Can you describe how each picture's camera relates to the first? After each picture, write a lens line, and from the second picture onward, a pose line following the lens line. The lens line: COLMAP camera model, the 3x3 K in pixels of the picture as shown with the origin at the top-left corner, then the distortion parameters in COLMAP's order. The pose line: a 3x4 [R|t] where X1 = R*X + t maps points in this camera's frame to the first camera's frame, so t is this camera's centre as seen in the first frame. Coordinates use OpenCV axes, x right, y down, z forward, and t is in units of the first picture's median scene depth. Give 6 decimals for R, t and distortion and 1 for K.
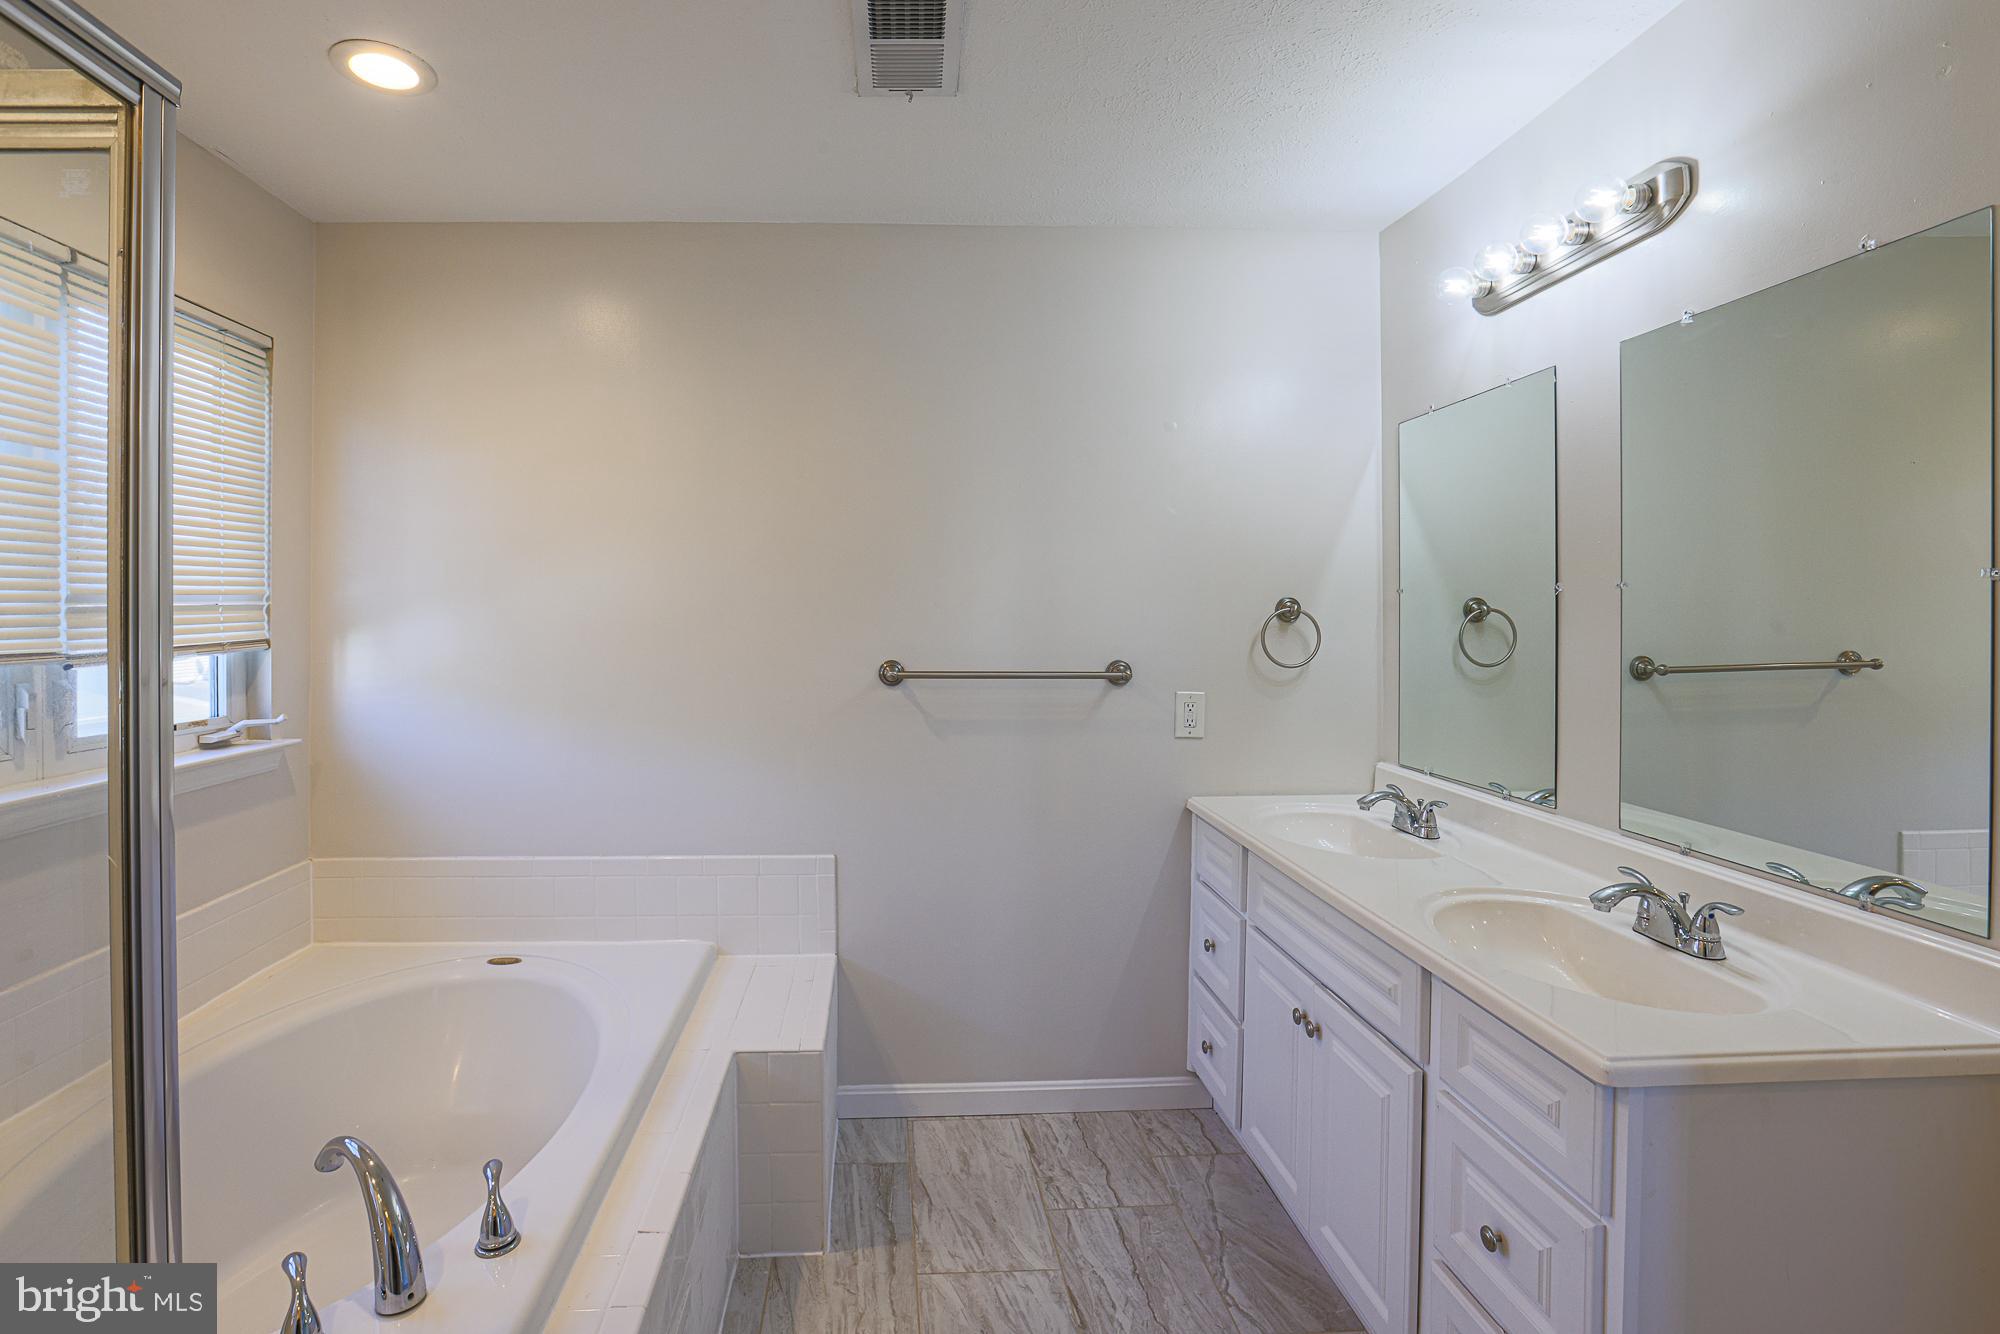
lens RADIAL K [[951.0, 0, 911.1], [0, 951.0, 621.5], [0, 0, 1]] dist [-0.026874, 0.000777]
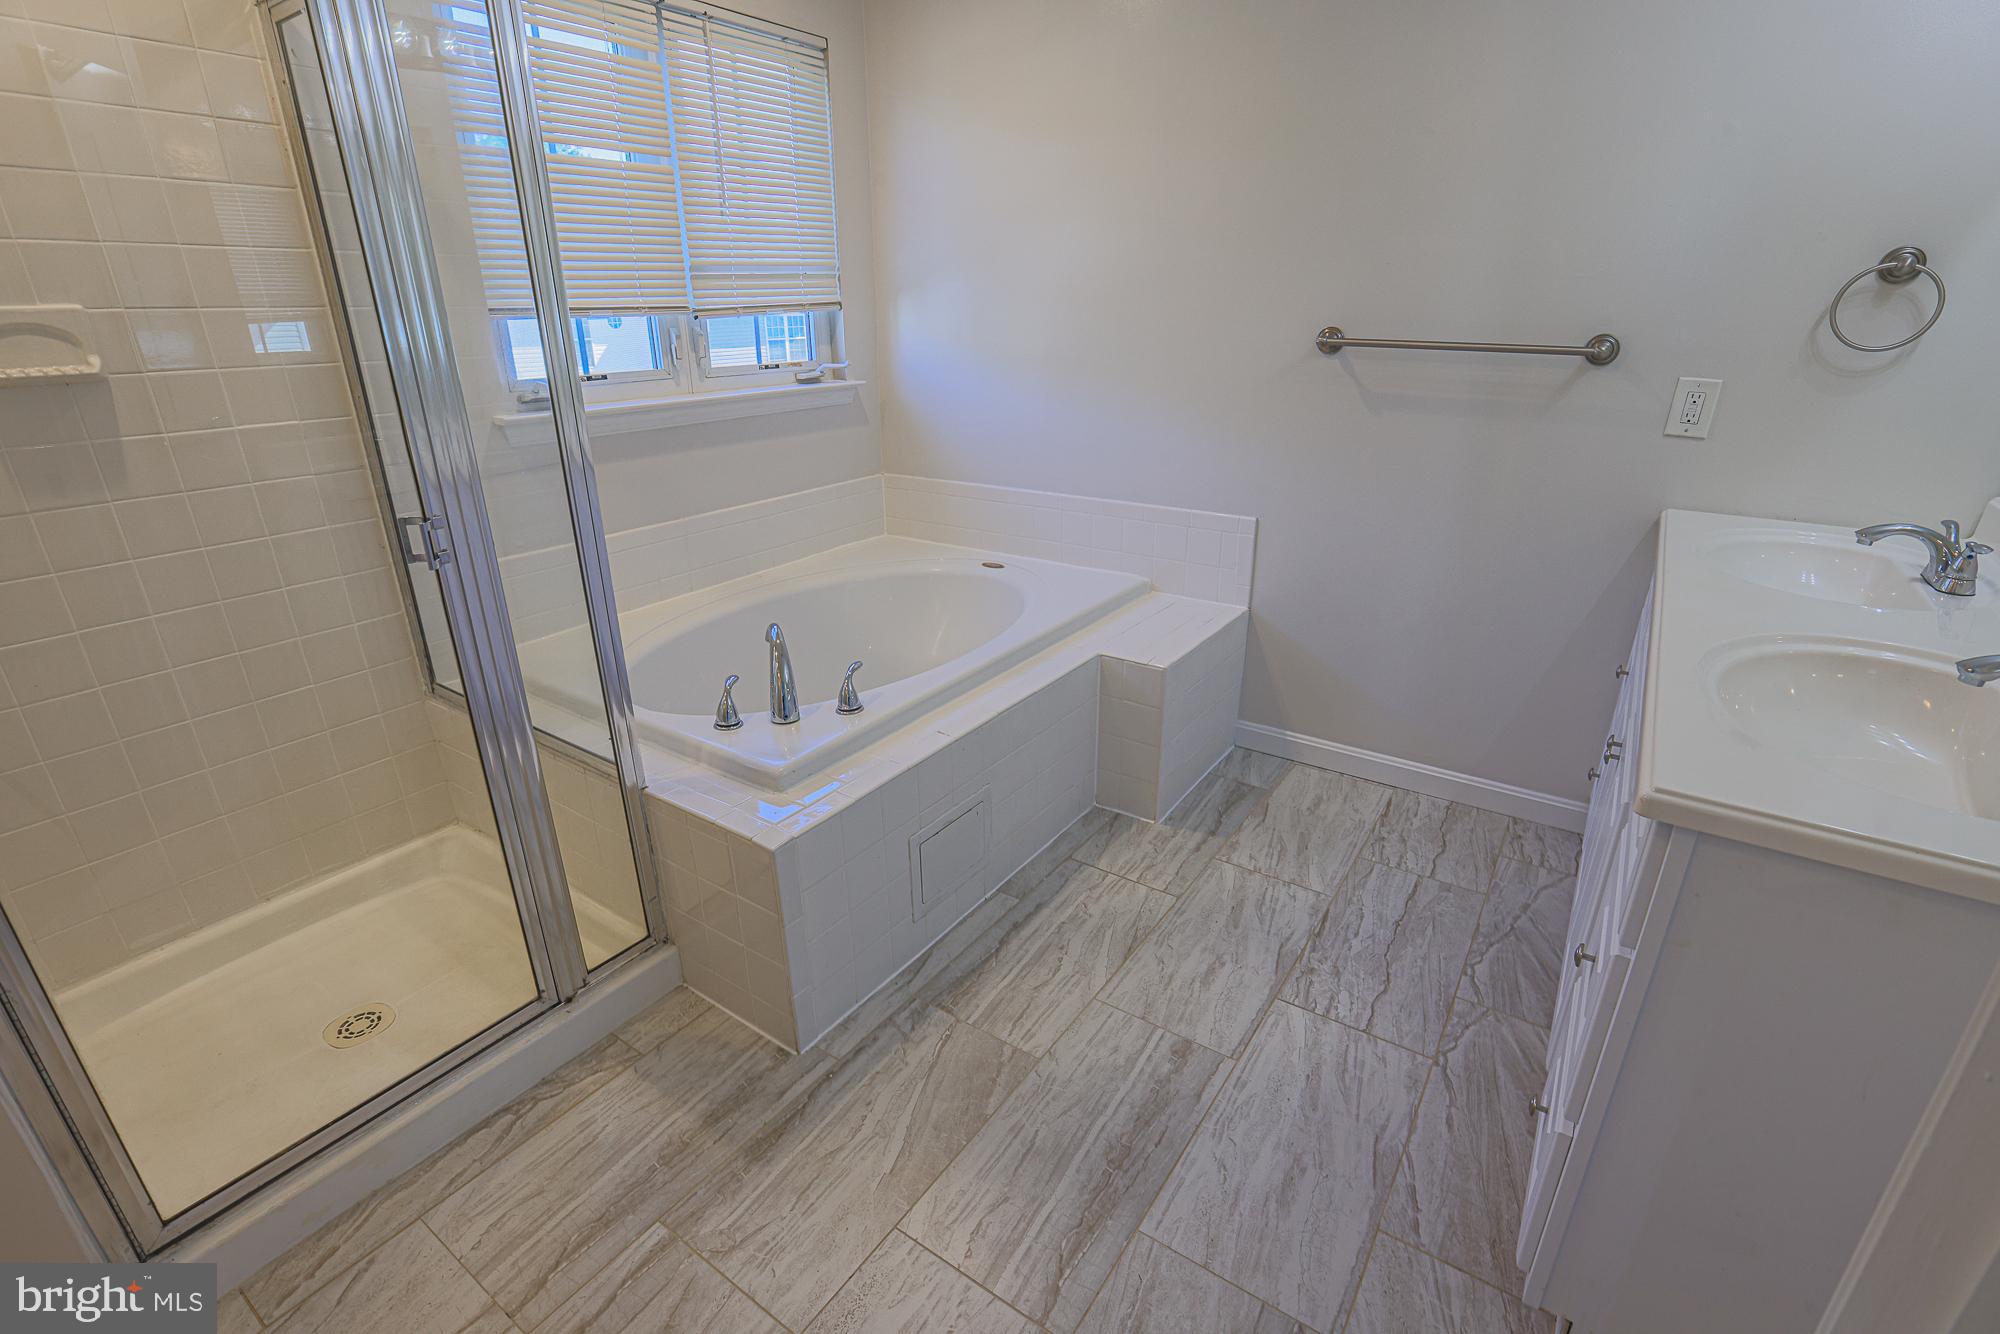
lens RADIAL K [[917.7, 0, 1005.3], [0, 917.7, 655.6], [0, 0, 1]] dist [-0.044158, 0.014466]
pose [[0.806629, 0.212868, -0.551396, 0.331388], [0.000295, 0.932750, 0.360523, 0.023571], [0.591059, -0.290971, 0.752320, 0.026816]]
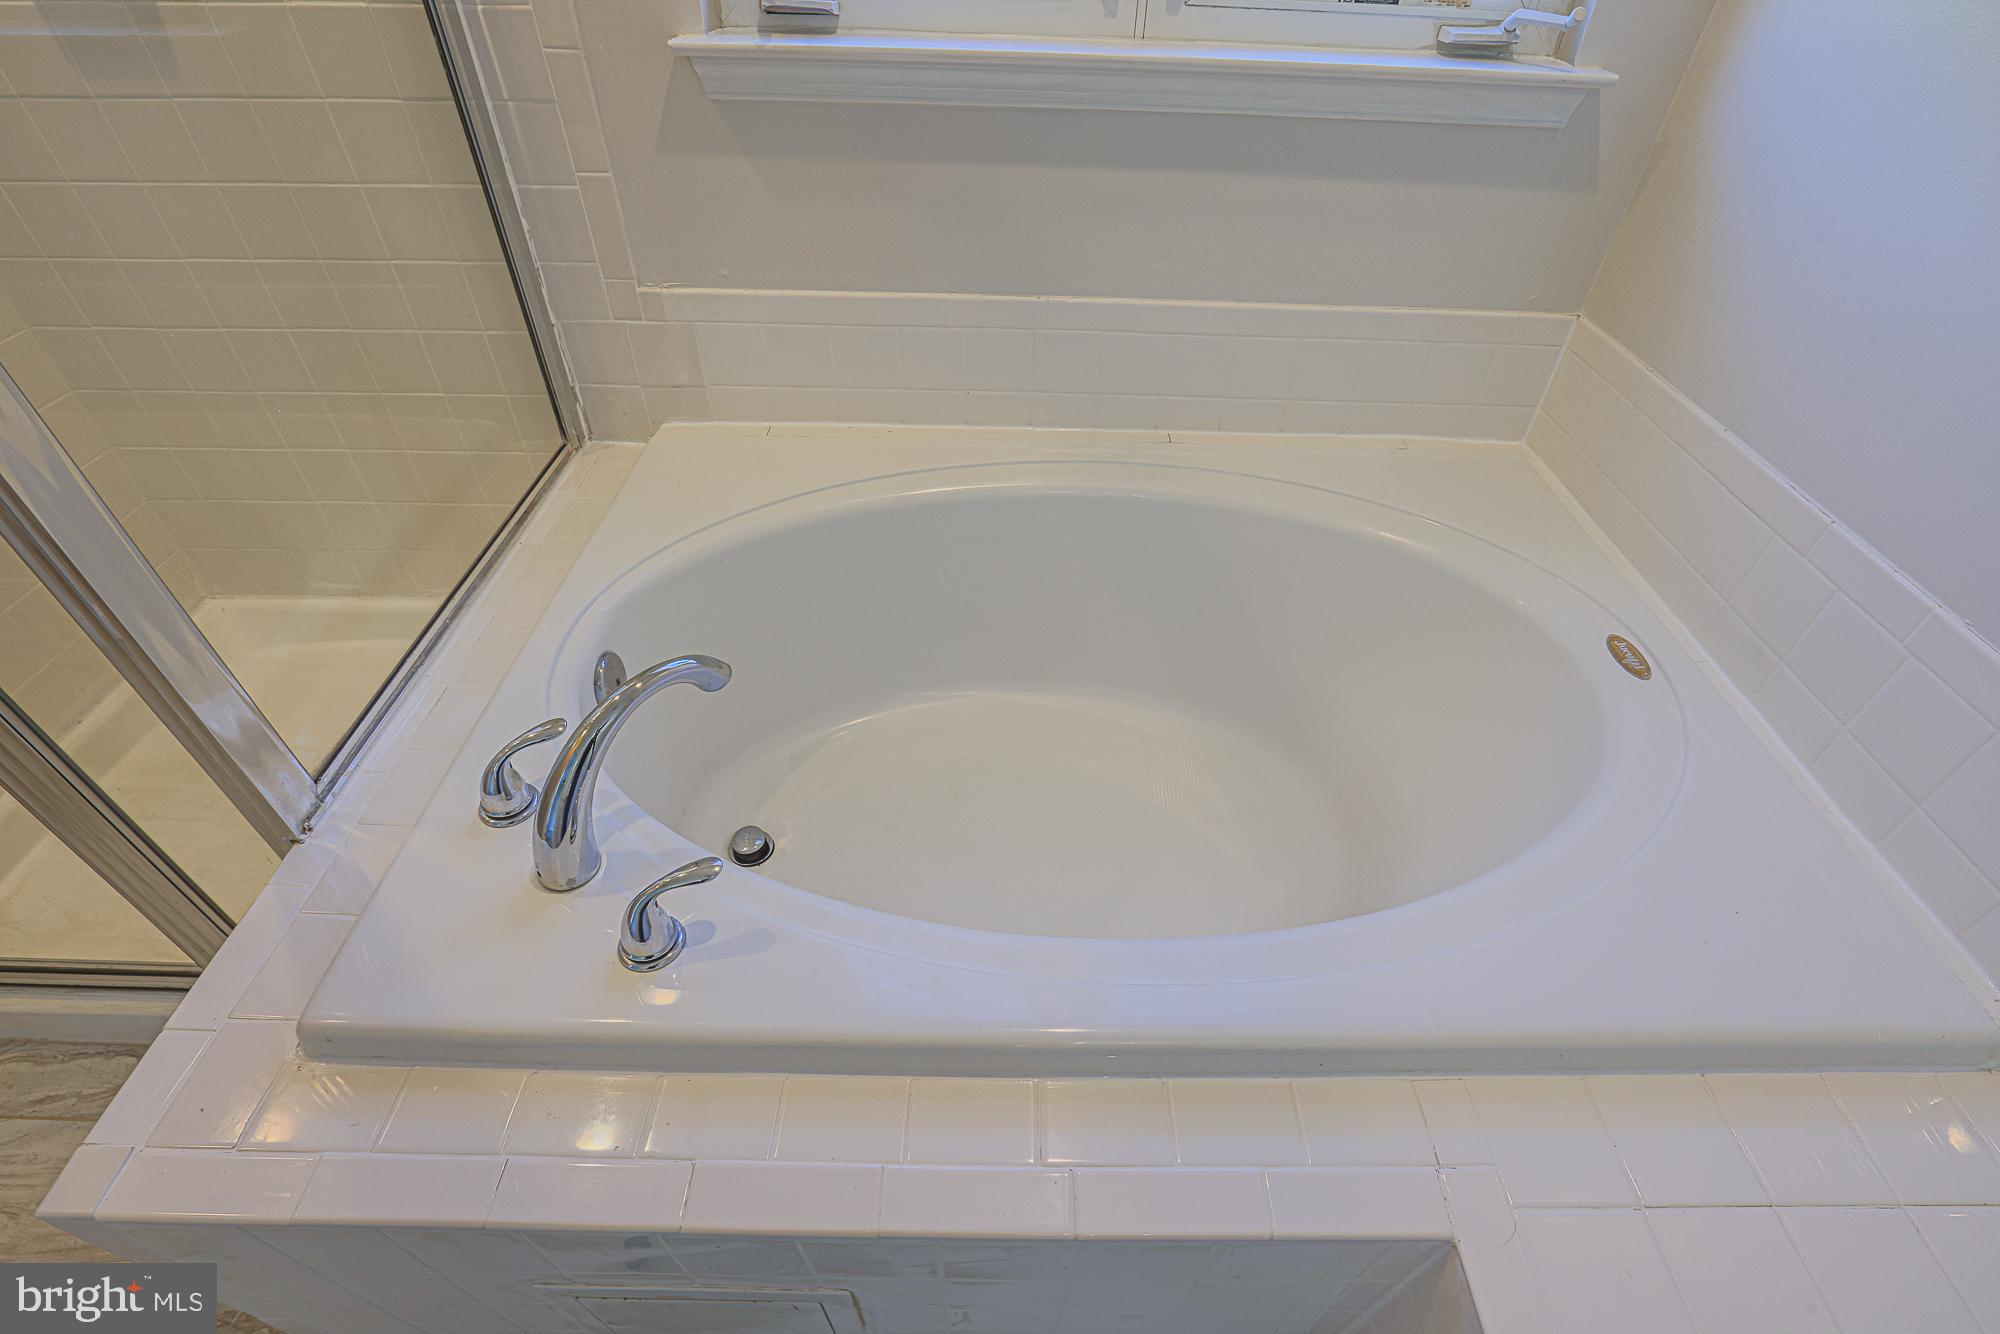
lens RADIAL K [[917.7, 0, 1026.8], [0, 917.7, 656.5], [0, 0, 1]] dist [-0.044158, 0.014466]
pose [[-0.028383, 0.671113, -0.740811, -0.059620], [-0.026956, 0.740327, 0.671707, 0.043102], [0.999234, 0.039035, -0.002922, 0.727338]]
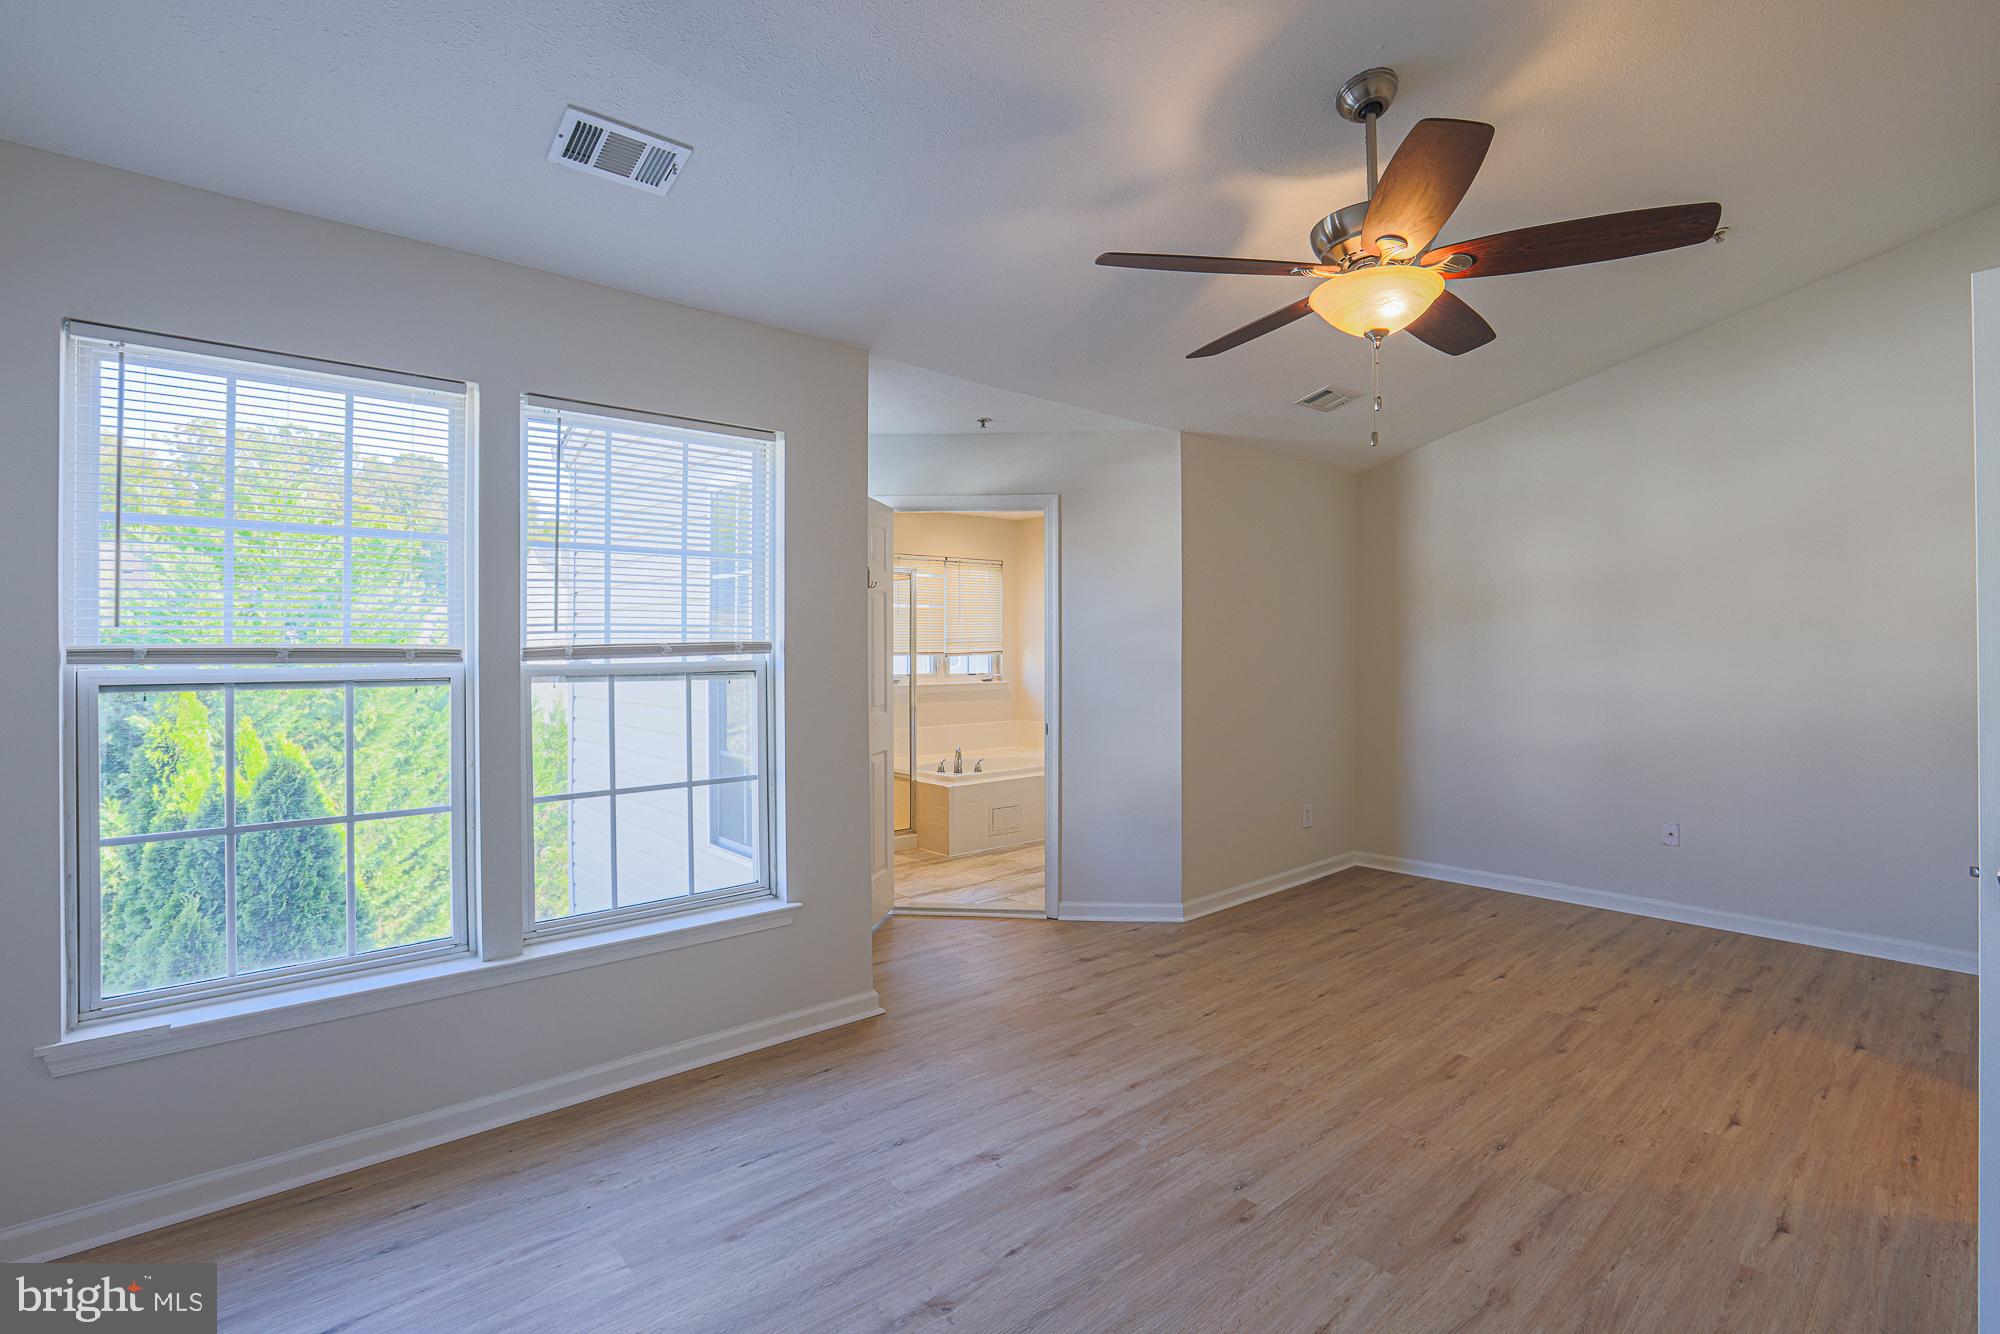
lens RADIAL K [[917.7, 0, 1006.6], [0, 917.7, 641.0], [0, 0, 1]] dist [-0.044158, 0.014466]
pose [[0.630599, -0.006345, -0.776083, 1.967306], [-0.001428, 0.999955, -0.009335, 0.015468], [0.776108, 0.006995, 0.630562, -1.113779]]
